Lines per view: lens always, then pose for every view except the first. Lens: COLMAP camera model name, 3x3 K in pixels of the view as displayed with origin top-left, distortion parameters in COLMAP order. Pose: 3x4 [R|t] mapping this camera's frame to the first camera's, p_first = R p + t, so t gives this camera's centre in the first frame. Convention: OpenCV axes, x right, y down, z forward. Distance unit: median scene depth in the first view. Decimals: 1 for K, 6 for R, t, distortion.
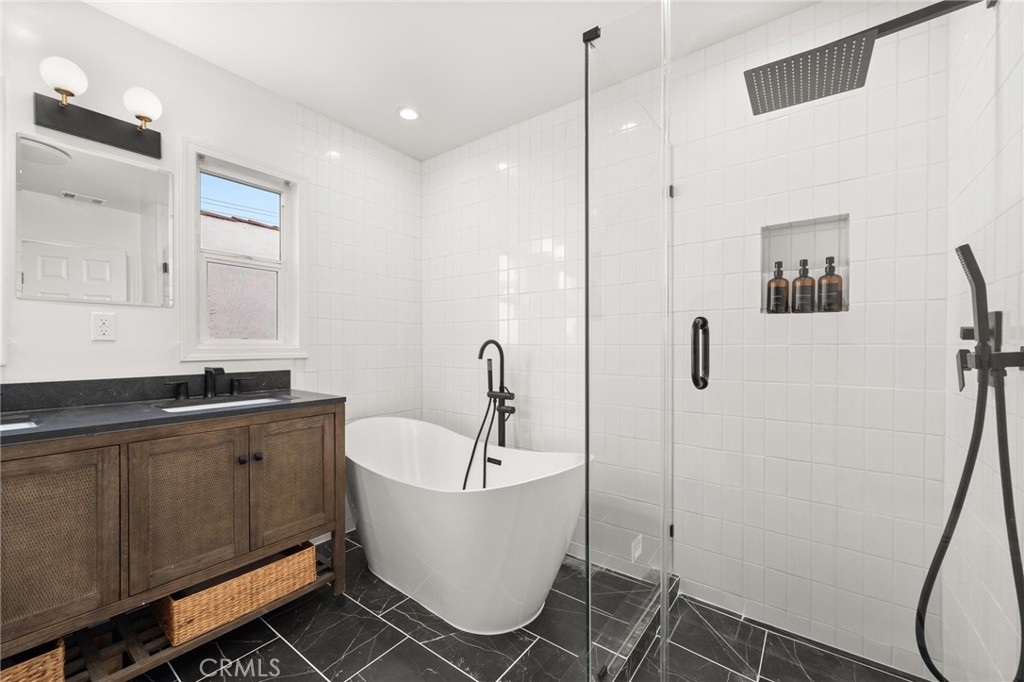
lens RADIAL K [[409.7, 0, 510.8], [0, 409.7, 344.3], [0, 0, 1]] dist [0.000271, -0.000128]
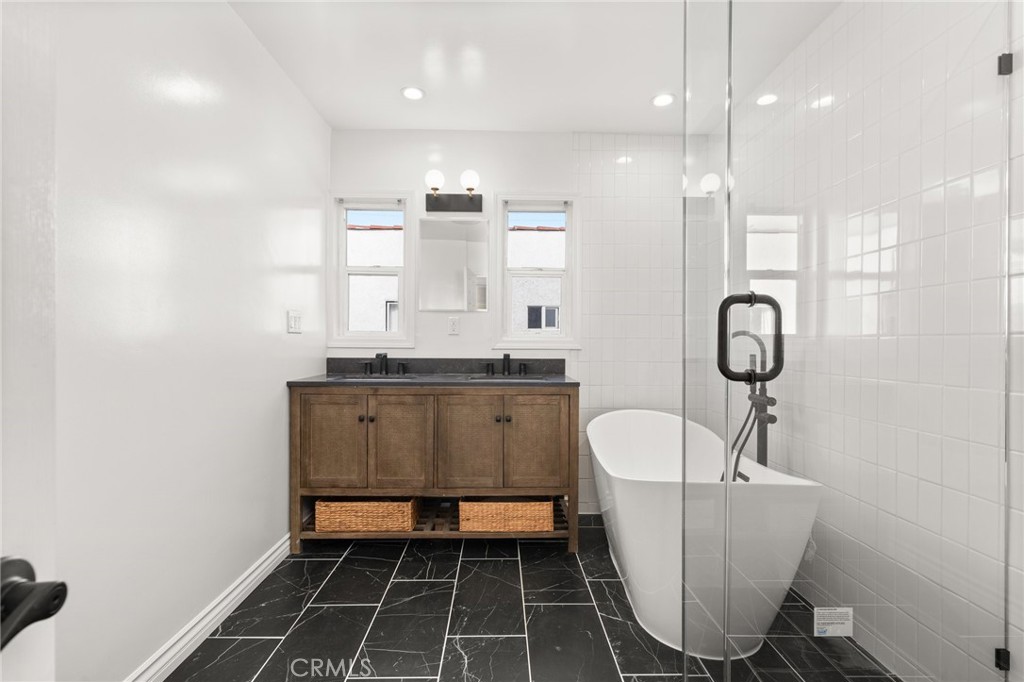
lens RADIAL K [[457.0, 0, 512.6], [0, 457.0, 341.2], [0, 0, 1]] dist [0.001552, 0.000375]
pose [[0.617326, 0.002270, -0.786704, 0.570609], [-0.006549, 0.999976, -0.002254, 0.021263], [0.786680, 0.006544, 0.617326, 0.076803]]
